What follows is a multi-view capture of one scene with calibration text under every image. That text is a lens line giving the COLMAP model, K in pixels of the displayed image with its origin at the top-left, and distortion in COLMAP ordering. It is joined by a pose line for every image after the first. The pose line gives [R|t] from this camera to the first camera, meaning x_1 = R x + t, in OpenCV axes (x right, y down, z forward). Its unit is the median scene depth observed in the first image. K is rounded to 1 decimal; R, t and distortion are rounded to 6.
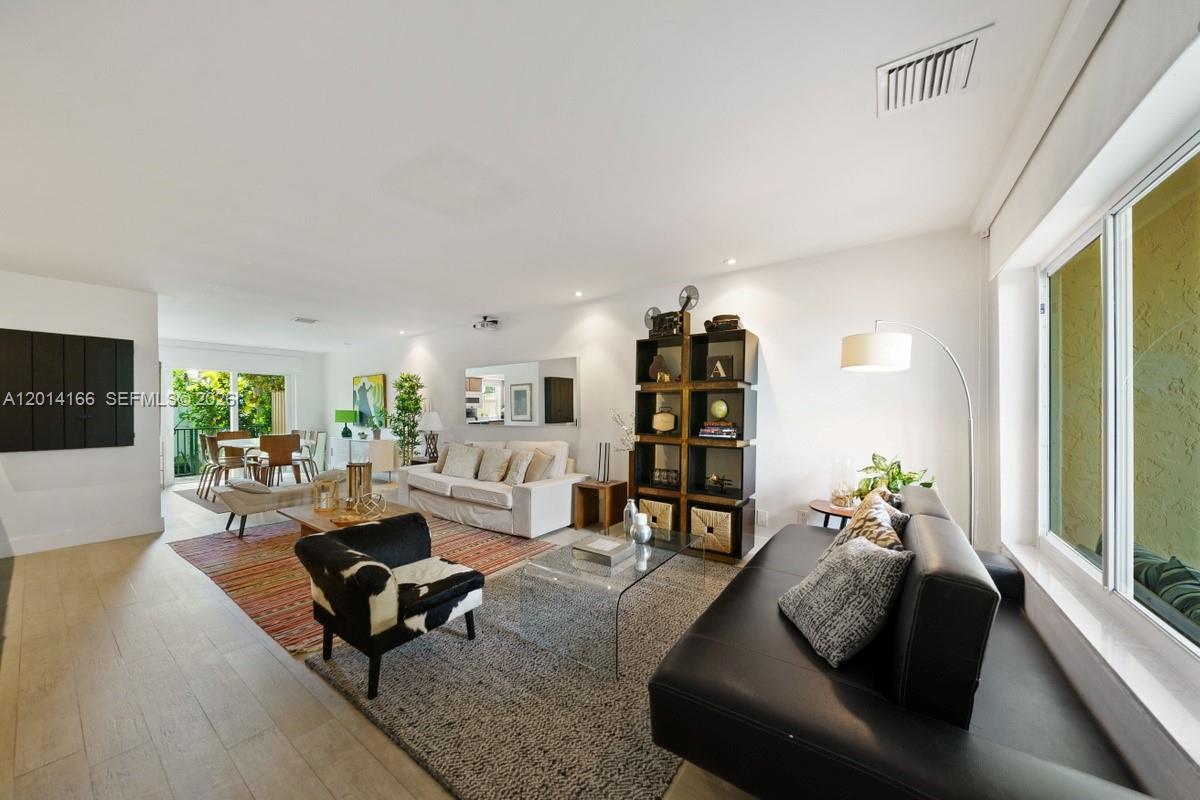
lens RADIAL K [[408.4, 0, 594.7], [0, 408.4, 404.4], [0, 0, 1]] dist [-0.000247, 0.000016]
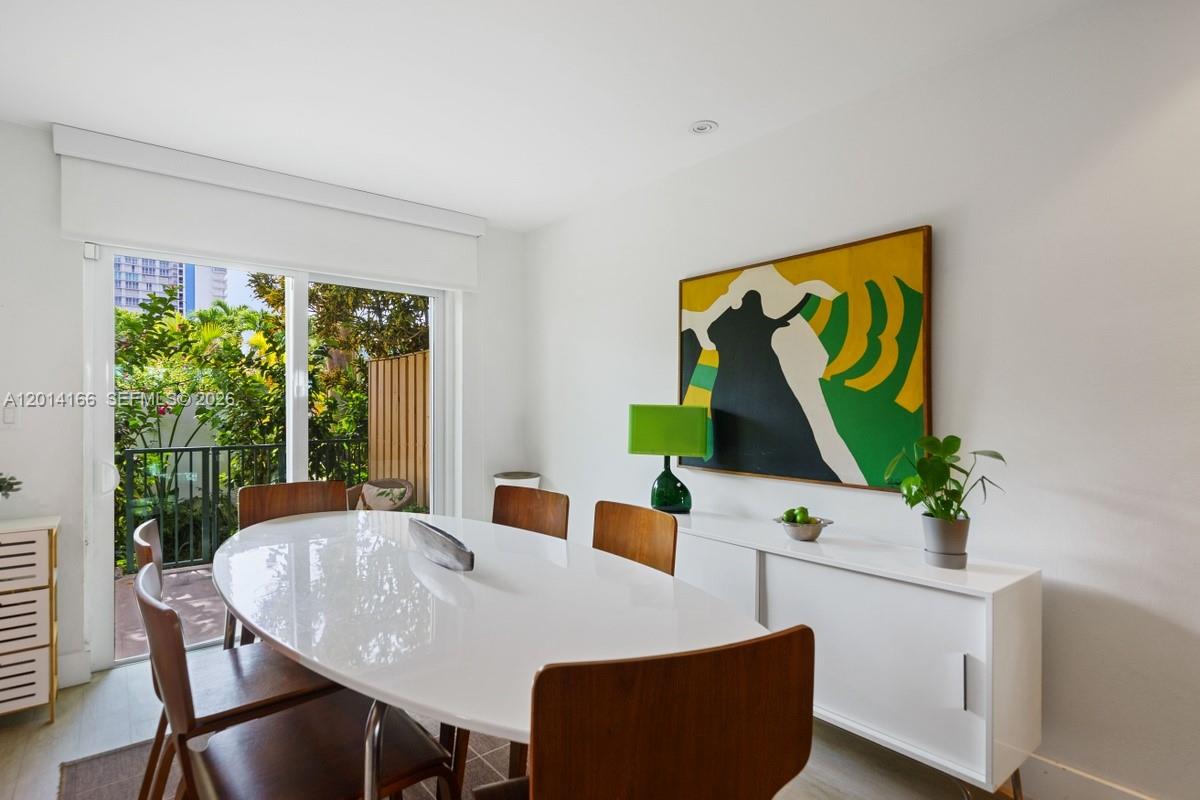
lens RADIAL K [[614.2, 0, 601.9], [0, 614.2, 401.6], [0, 0, 1]] dist [0.003653, 0.000342]
pose [[0.966926, 0.006891, -0.254965, -0.416664], [-0.005169, 0.999959, 0.007422, 0.006221], [0.255006, -0.005859, 0.966922, 0.469185]]
